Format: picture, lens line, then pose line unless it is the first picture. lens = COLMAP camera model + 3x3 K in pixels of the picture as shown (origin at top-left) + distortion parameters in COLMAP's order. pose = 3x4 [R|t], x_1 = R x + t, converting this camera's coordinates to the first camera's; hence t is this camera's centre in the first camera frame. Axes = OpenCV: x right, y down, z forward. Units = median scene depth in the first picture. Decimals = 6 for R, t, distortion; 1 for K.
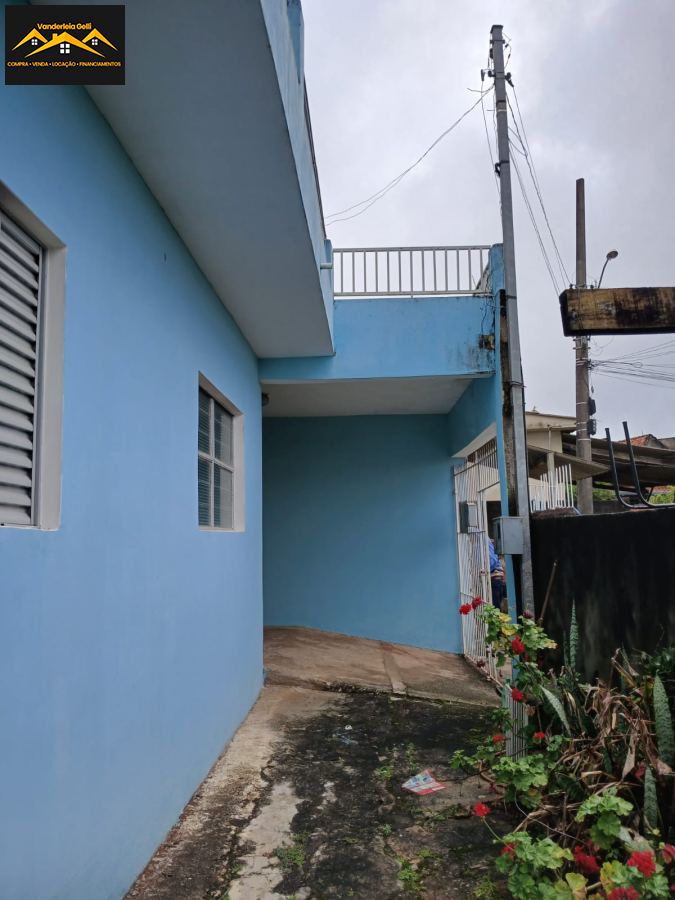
lens RADIAL K [[694.0, 0, 337.5], [0, 694.0, 450.0], [0, 0, 1]] dist [0.002927, 0.001353]
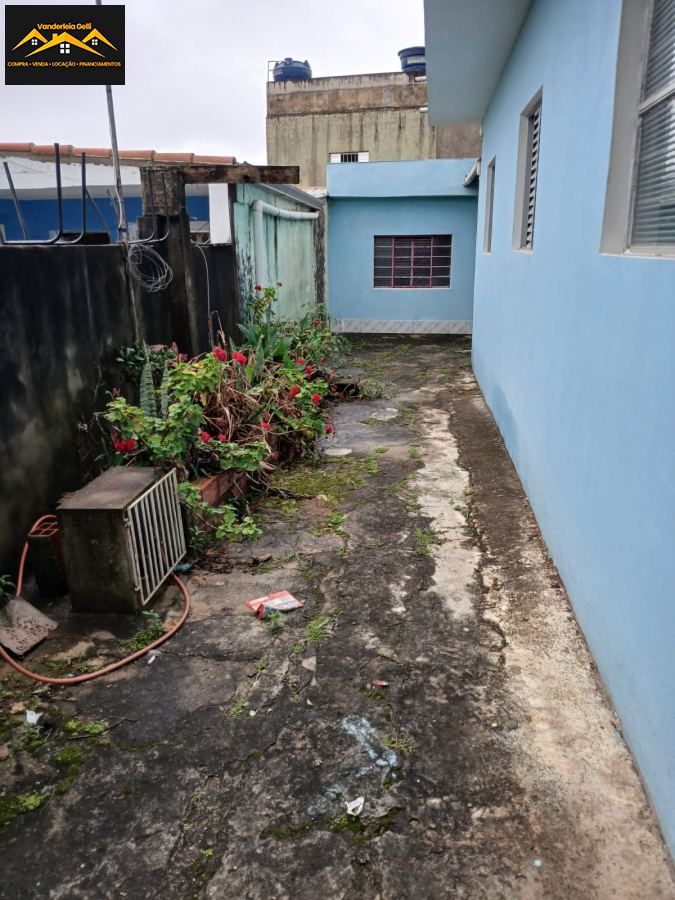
lens RADIAL K [[579.0, 0, 337.5], [0, 579.0, 450.0], [0, 0, 1]] dist [-0.030182, -0.001200]
pose [[-0.995455, 0.004155, 0.095138, -0.006870], [0.023038, 0.979877, 0.198266, 0.199439], [-0.092400, 0.199557, -0.975520, 1.663733]]
